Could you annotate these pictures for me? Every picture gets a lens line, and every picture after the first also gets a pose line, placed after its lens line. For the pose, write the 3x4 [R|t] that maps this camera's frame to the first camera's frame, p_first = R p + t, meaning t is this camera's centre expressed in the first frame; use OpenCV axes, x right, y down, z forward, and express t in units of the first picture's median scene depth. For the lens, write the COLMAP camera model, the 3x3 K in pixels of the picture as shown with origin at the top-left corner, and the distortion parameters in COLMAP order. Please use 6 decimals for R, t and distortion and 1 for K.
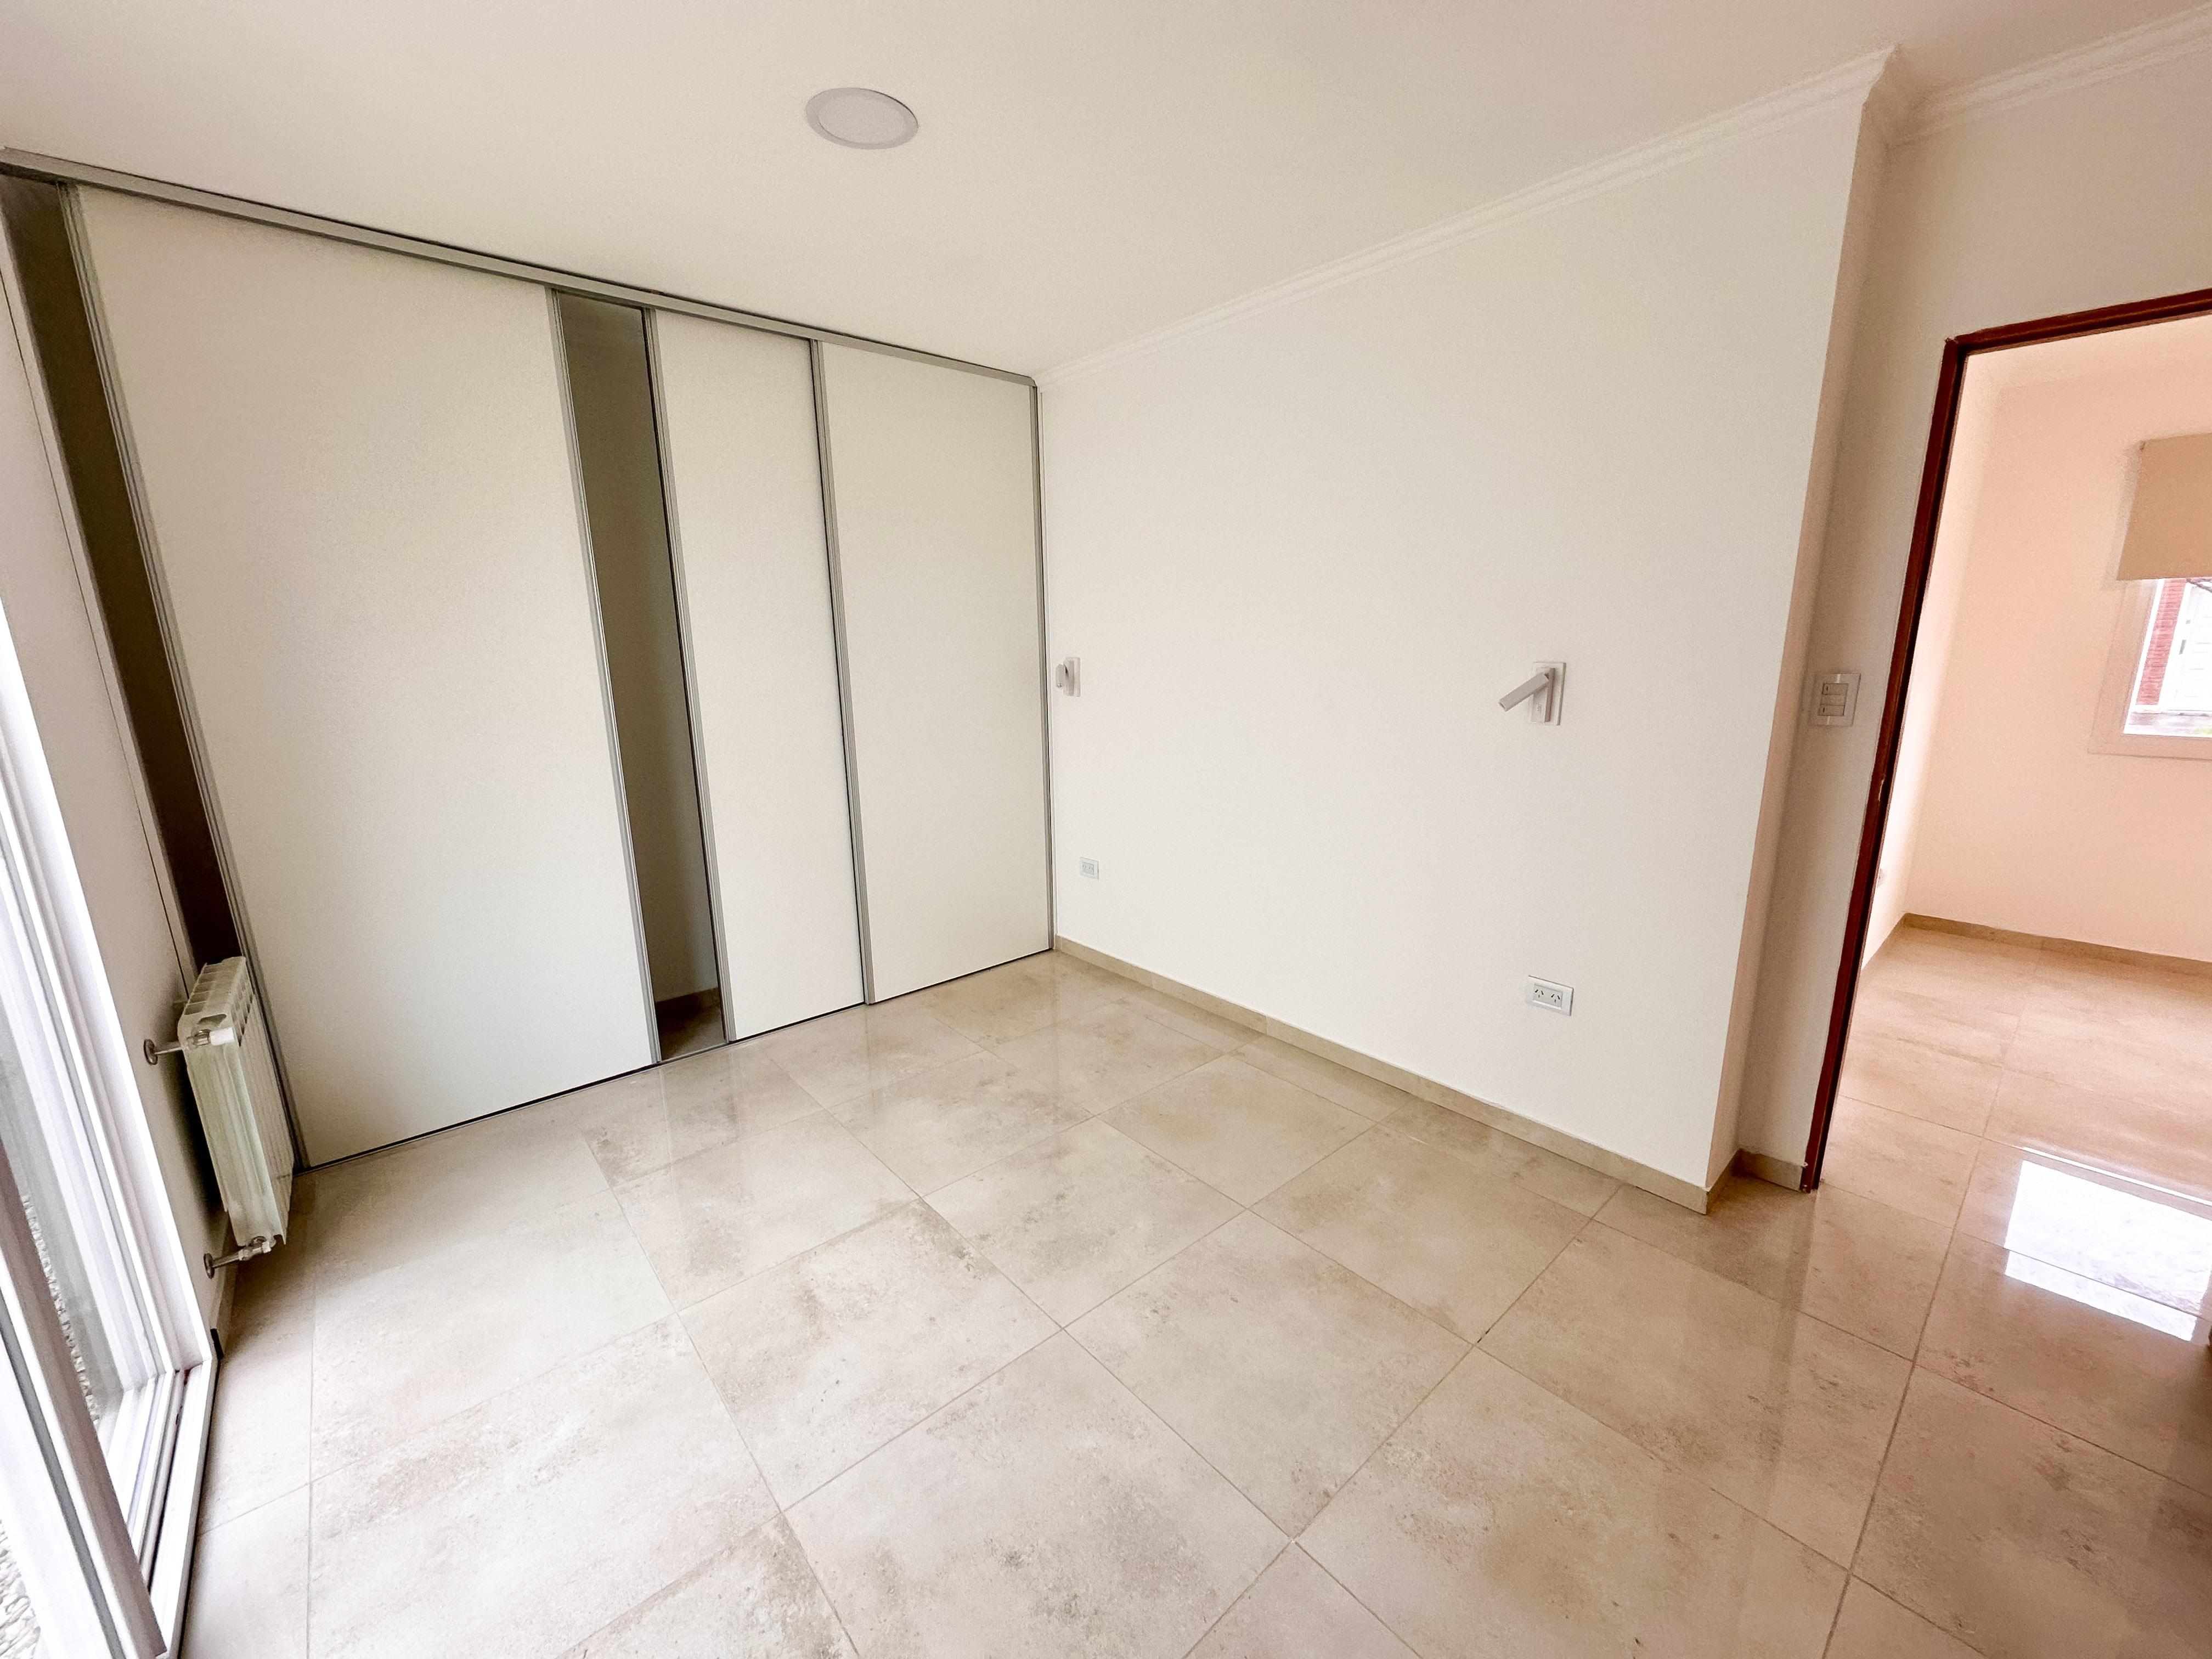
lens RADIAL K [[880.4, 0, 1099.2], [0, 880.4, 828.9], [0, 0, 1]] dist [0.001536, 0.000353]
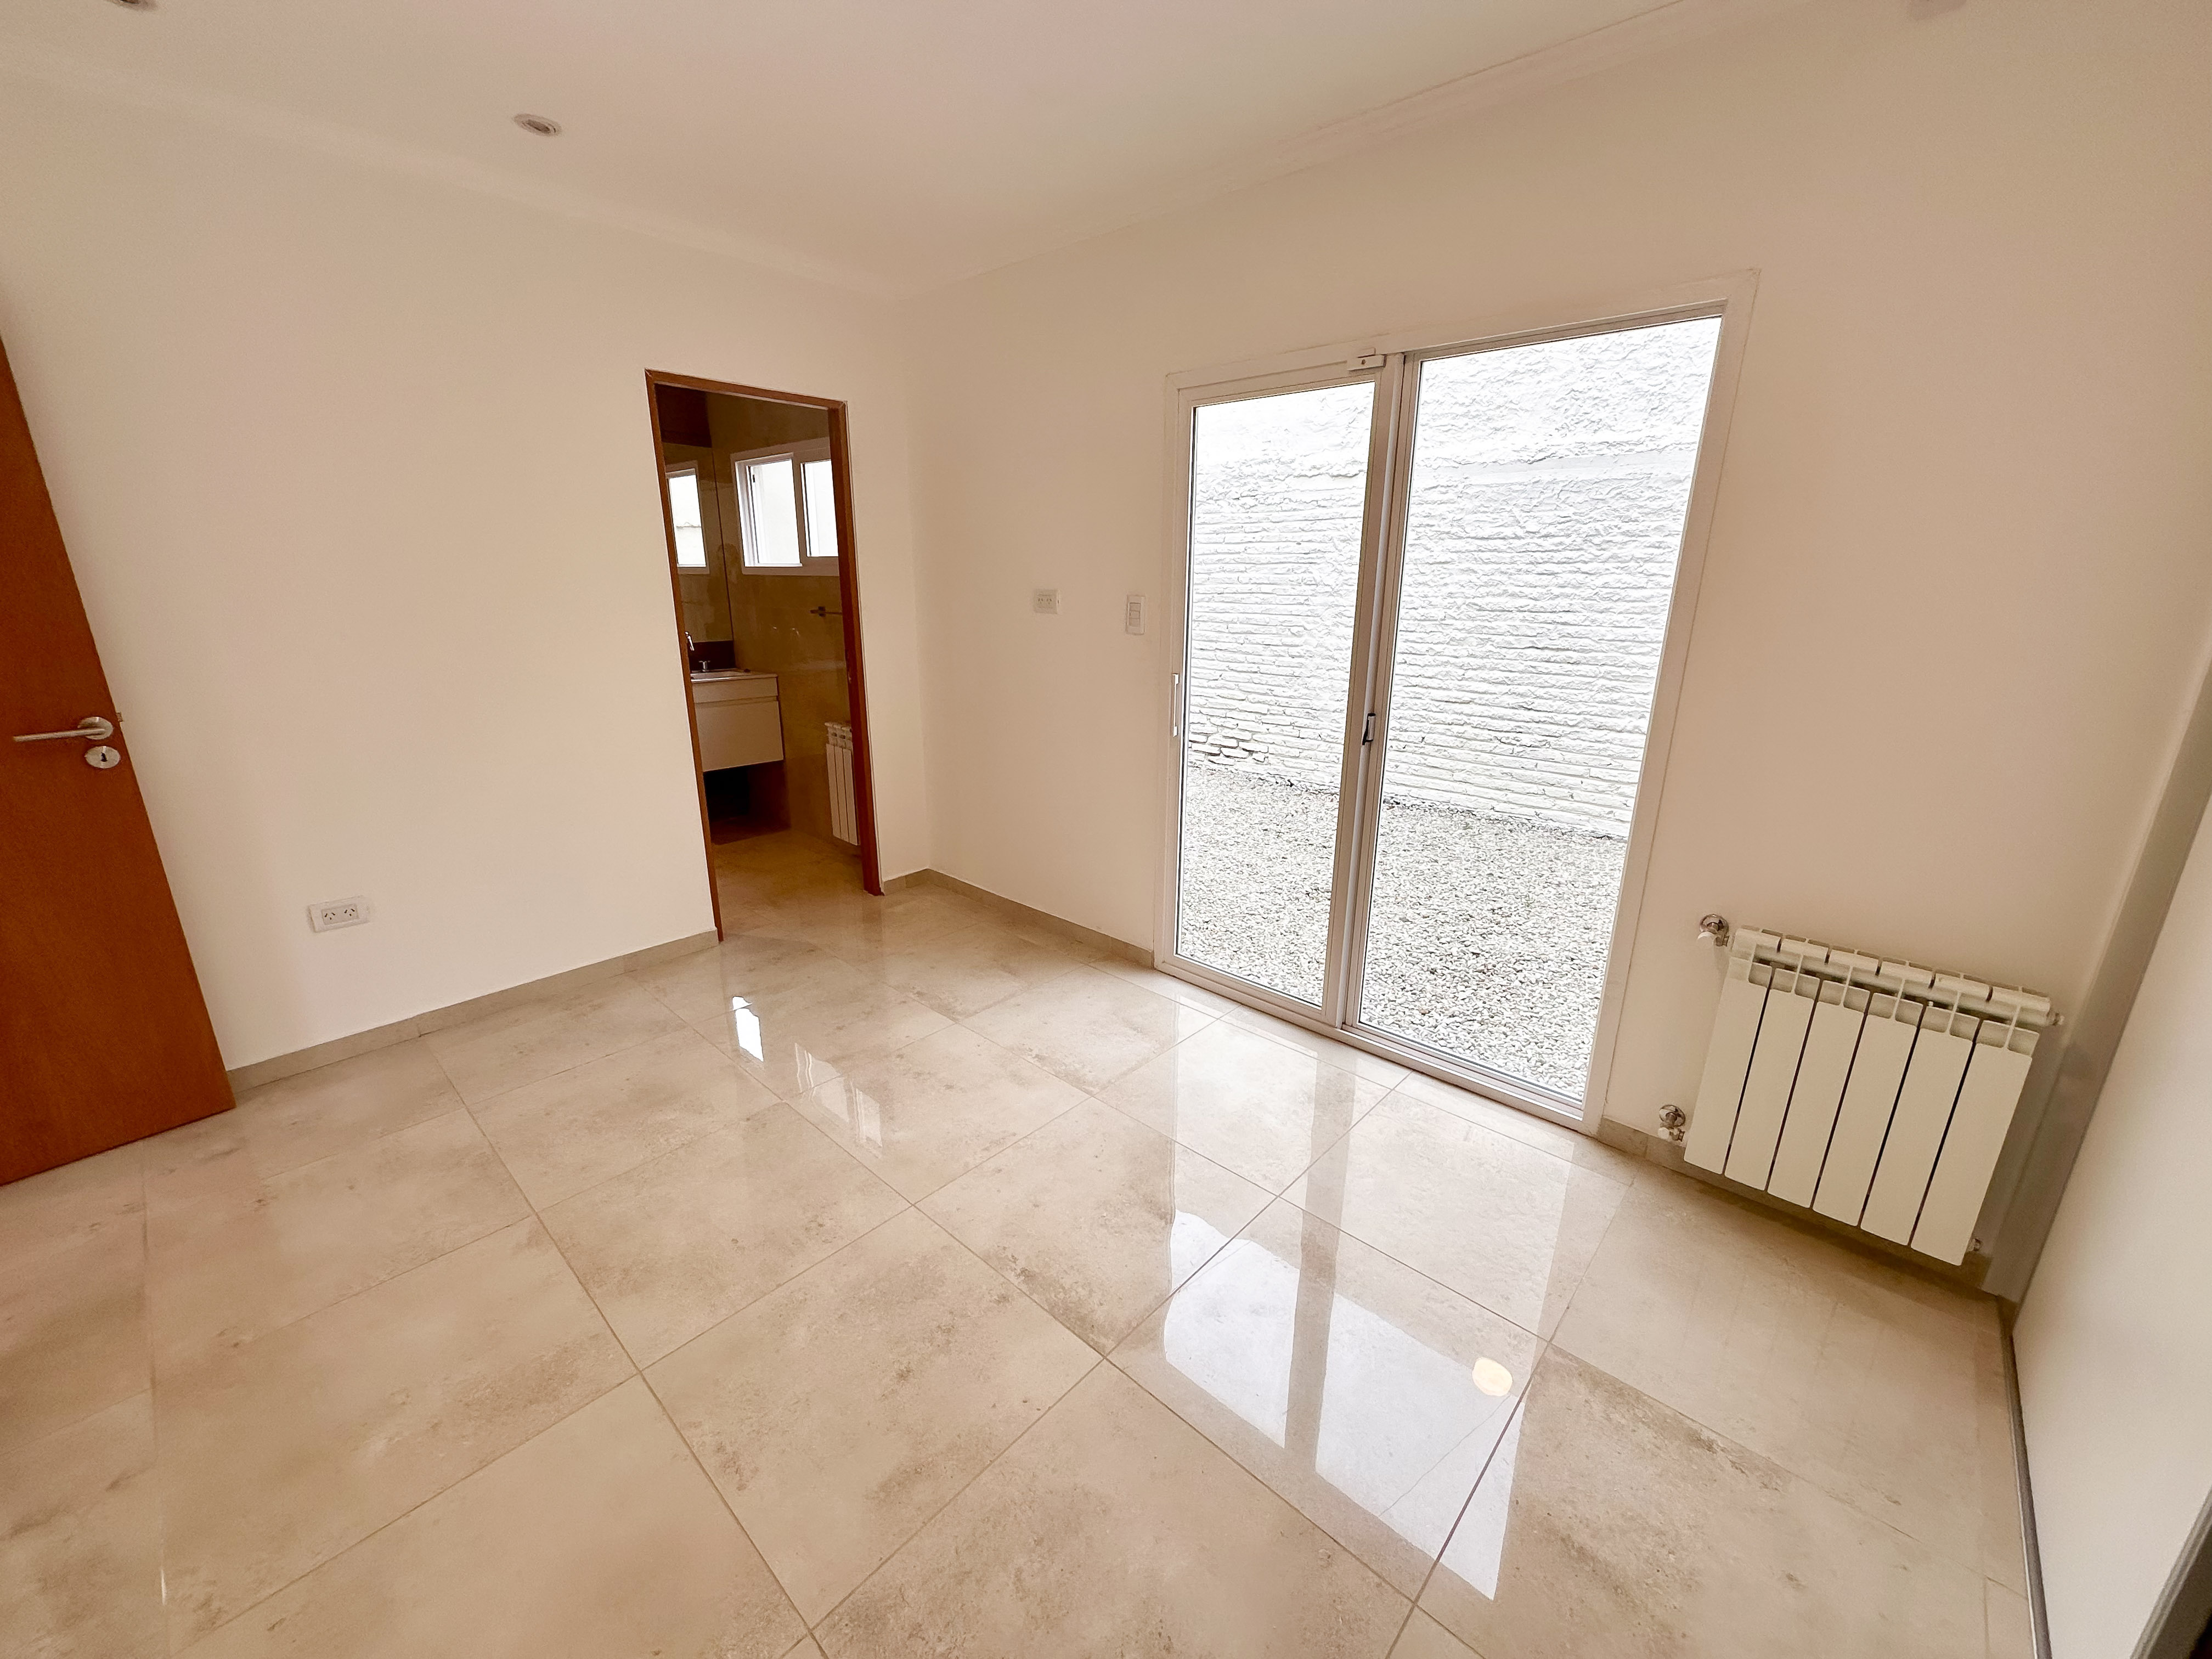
lens RADIAL K [[880.4, 0, 1103.1], [0, 880.4, 831.5], [0, 0, 1]] dist [0.001536, 0.000353]
pose [[-0.993177, 0.042897, -0.108437, -0.167422], [-0.014741, 0.876242, 0.481646, -0.346180], [0.115678, 0.479958, -0.869632, 1.661135]]
